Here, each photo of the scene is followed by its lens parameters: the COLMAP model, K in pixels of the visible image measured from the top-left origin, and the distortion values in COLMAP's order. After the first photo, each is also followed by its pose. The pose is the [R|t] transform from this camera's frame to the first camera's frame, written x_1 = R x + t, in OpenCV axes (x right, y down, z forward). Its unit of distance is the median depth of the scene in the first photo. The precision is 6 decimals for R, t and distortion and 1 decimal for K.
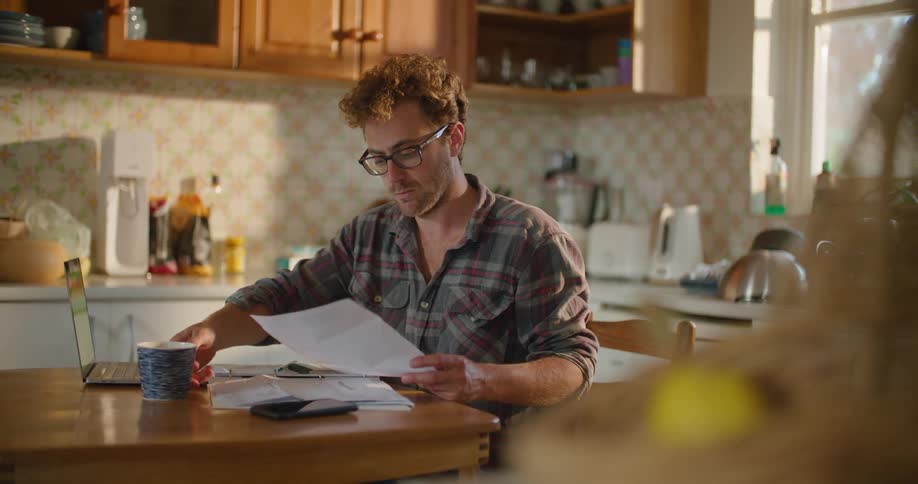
lens RADIAL K [[1418.2, 0, 459.0], [0, 1418.2, 242.0], [0, 0, 1]] dist [-0.046906, 0.105176]
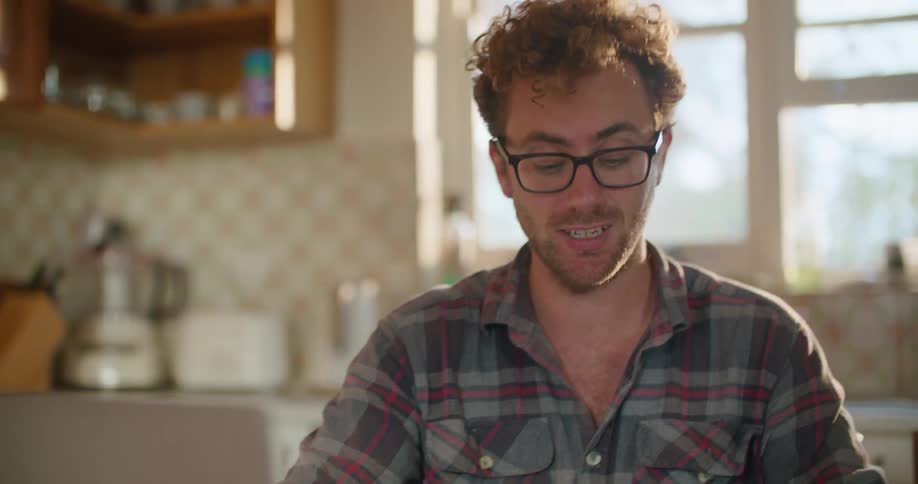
lens RADIAL K [[1405.7, 0, 459.0], [0, 1405.7, 242.0], [0, 0, 1]] dist [-0.032749, -0.046432]
pose [[0.778708, -0.006294, 0.627355, -0.256283], [0.048262, 0.997588, -0.049897, -0.008537], [-0.625527, 0.069133, 0.777133, 0.407198]]
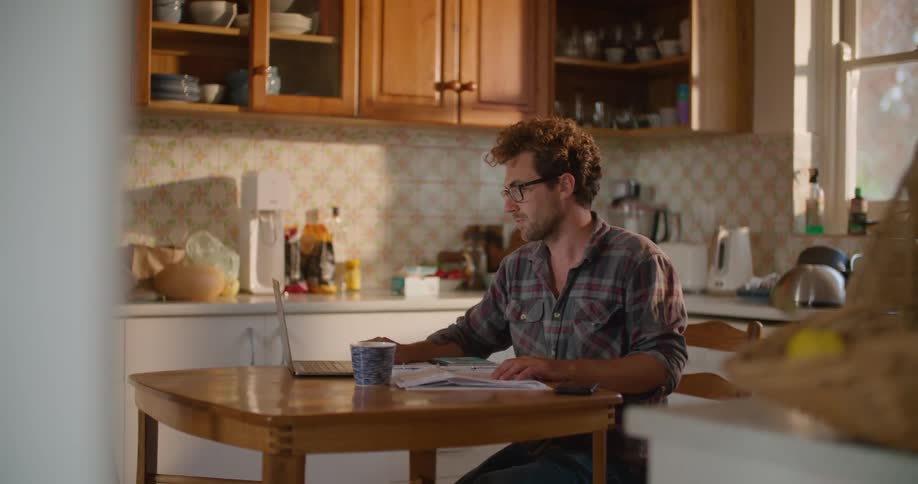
lens RADIAL K [[1418.2, 0, 459.0], [0, 1418.2, 242.0], [0, 0, 1]] dist [-0.046906, 0.105176]
pose [[0.999881, -0.014747, -0.004564, -0.066573], [0.014698, 0.999836, -0.010571, -0.004609], [0.004719, 0.010503, 0.999934, -0.172254]]
